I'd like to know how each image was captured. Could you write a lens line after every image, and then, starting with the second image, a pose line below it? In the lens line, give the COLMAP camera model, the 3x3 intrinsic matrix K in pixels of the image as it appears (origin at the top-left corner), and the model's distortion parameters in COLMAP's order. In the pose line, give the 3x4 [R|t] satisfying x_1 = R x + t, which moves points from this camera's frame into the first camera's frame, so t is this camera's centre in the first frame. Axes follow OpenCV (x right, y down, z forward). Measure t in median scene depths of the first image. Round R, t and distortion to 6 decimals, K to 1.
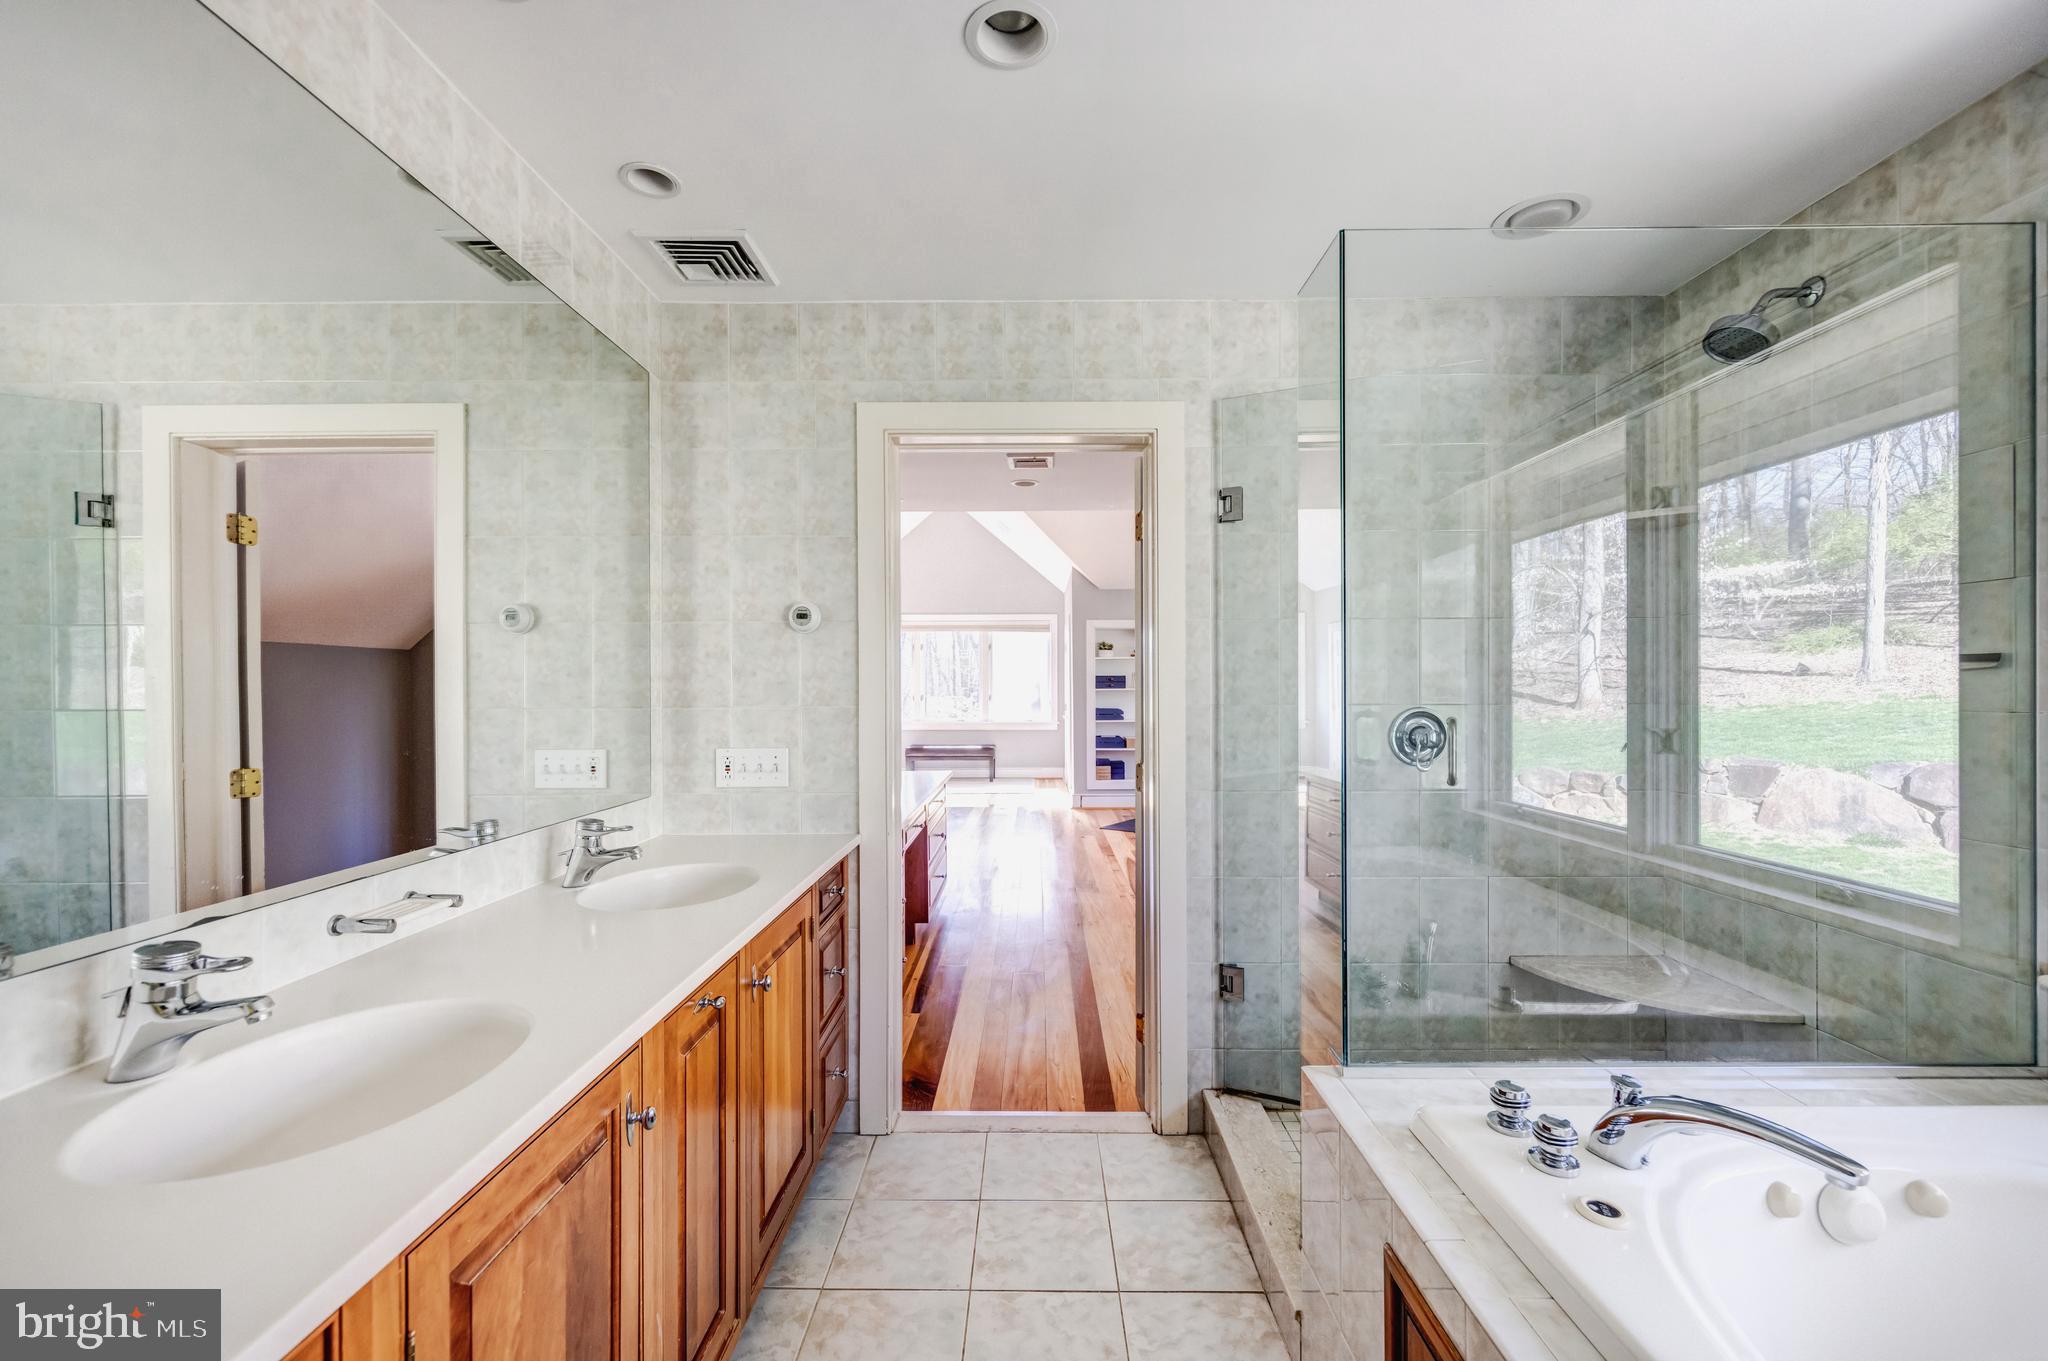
lens RADIAL K [[903.0, 0, 1024.0], [0, 903.0, 680.5], [0, 0, 1]] dist [-0.000483, -0.000007]
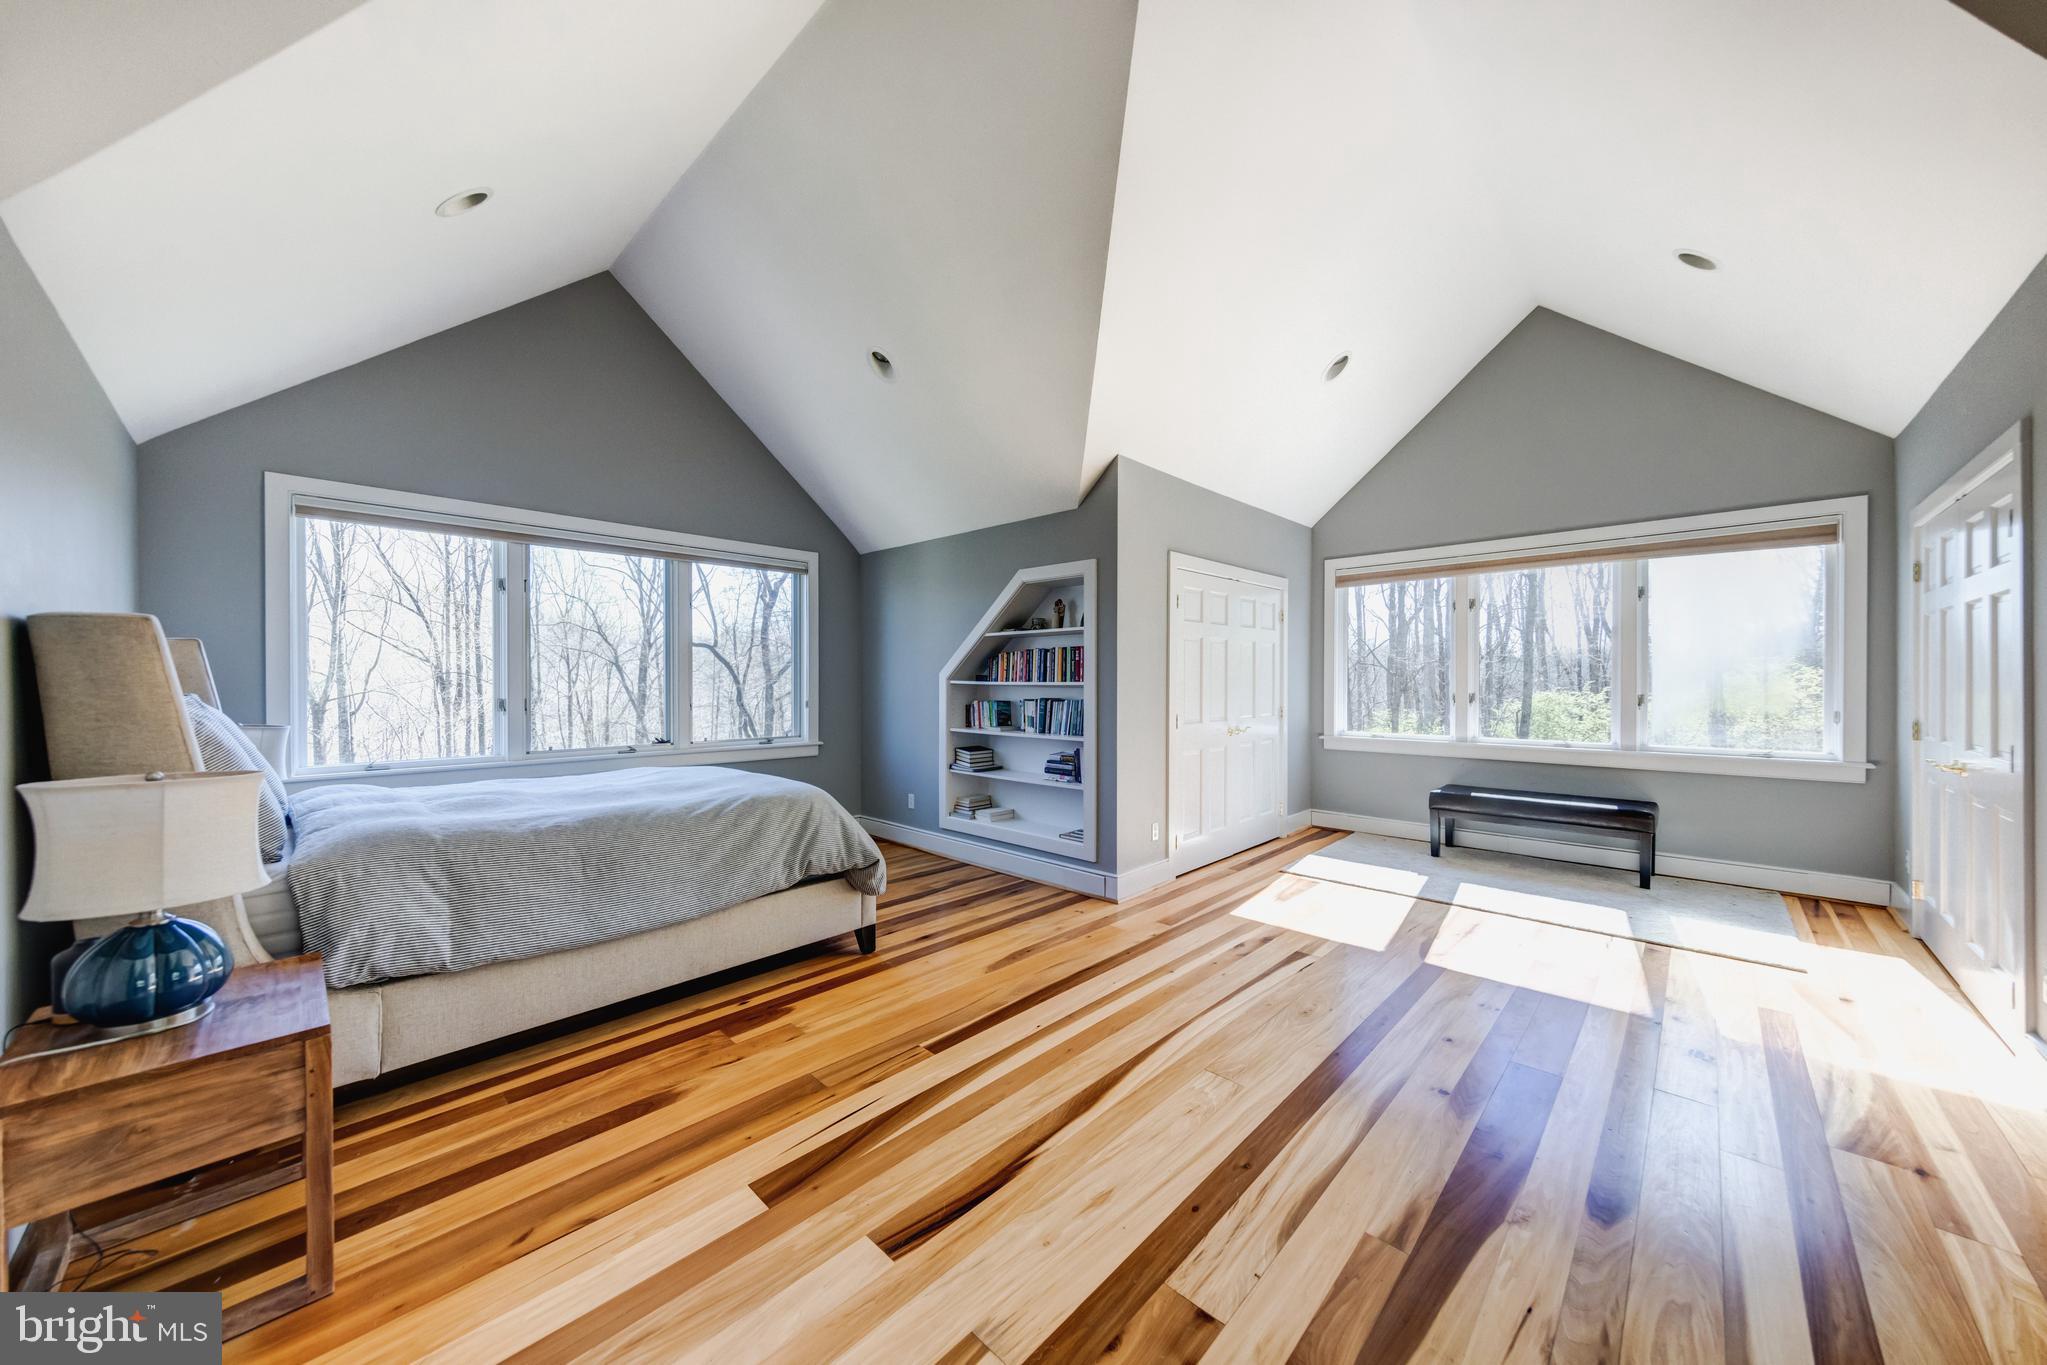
lens RADIAL K [[710.5, 0, 1023.5], [0, 710.5, 682.5], [0, 0, 1]] dist [-0.001236, -0.000079]
pose [[0.735845, 0.017517, -0.676924, -0.024895], [-0.007543, 0.999815, 0.017674, 0.008105], [0.677108, -0.007899, 0.735841, 0.508318]]
